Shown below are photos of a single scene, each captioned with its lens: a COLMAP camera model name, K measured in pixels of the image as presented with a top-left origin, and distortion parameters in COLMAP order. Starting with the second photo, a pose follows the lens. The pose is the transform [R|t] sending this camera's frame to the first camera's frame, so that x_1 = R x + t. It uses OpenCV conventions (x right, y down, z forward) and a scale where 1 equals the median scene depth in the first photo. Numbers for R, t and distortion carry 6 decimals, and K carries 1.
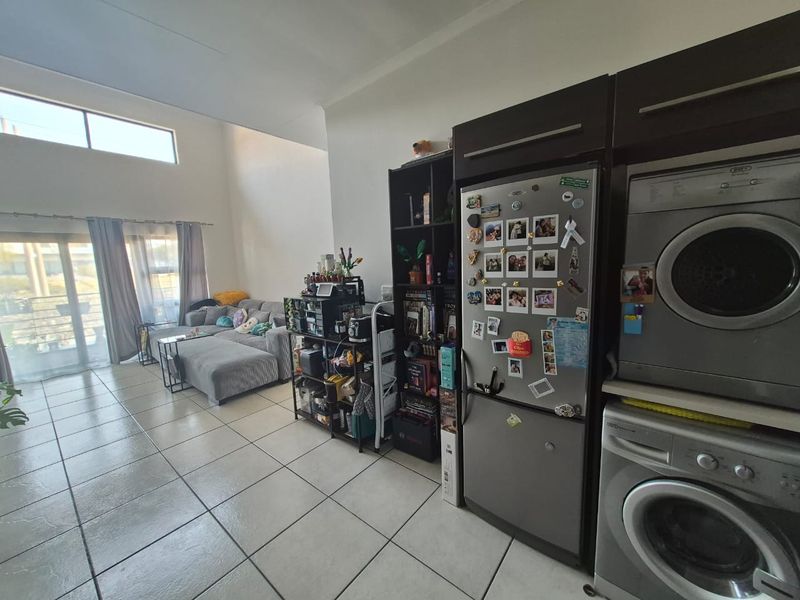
lens RADIAL K [[313.2, 0, 395.6], [0, 313.2, 301.9], [0, 0, 1]] dist [0.006080, -0.000169]
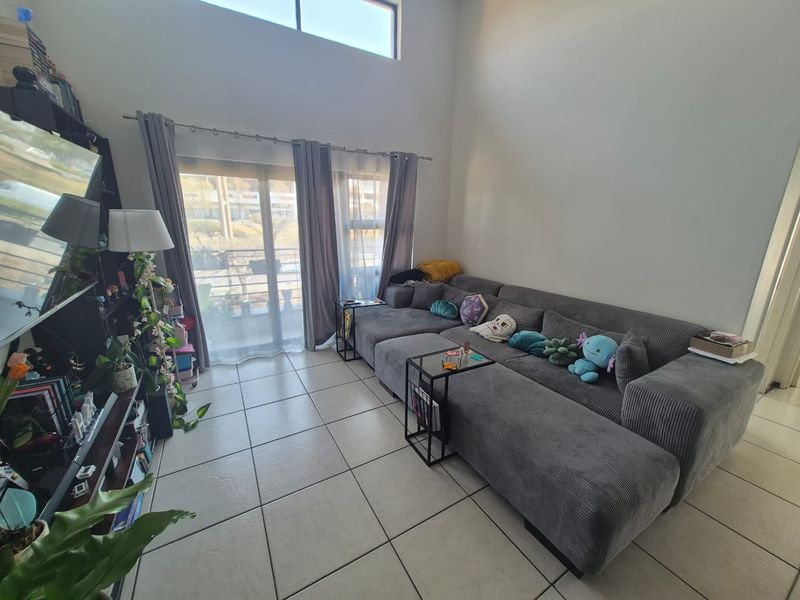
lens RADIAL K [[313.2, 0, 404.0], [0, 313.2, 302.5], [0, 0, 1]] dist [0.006080, -0.000169]
pose [[0.939921, 0.136671, -0.312841, -0.421023], [-0.097615, 0.985702, 0.137343, -0.033727], [0.327139, -0.098554, 0.939823, 0.347403]]
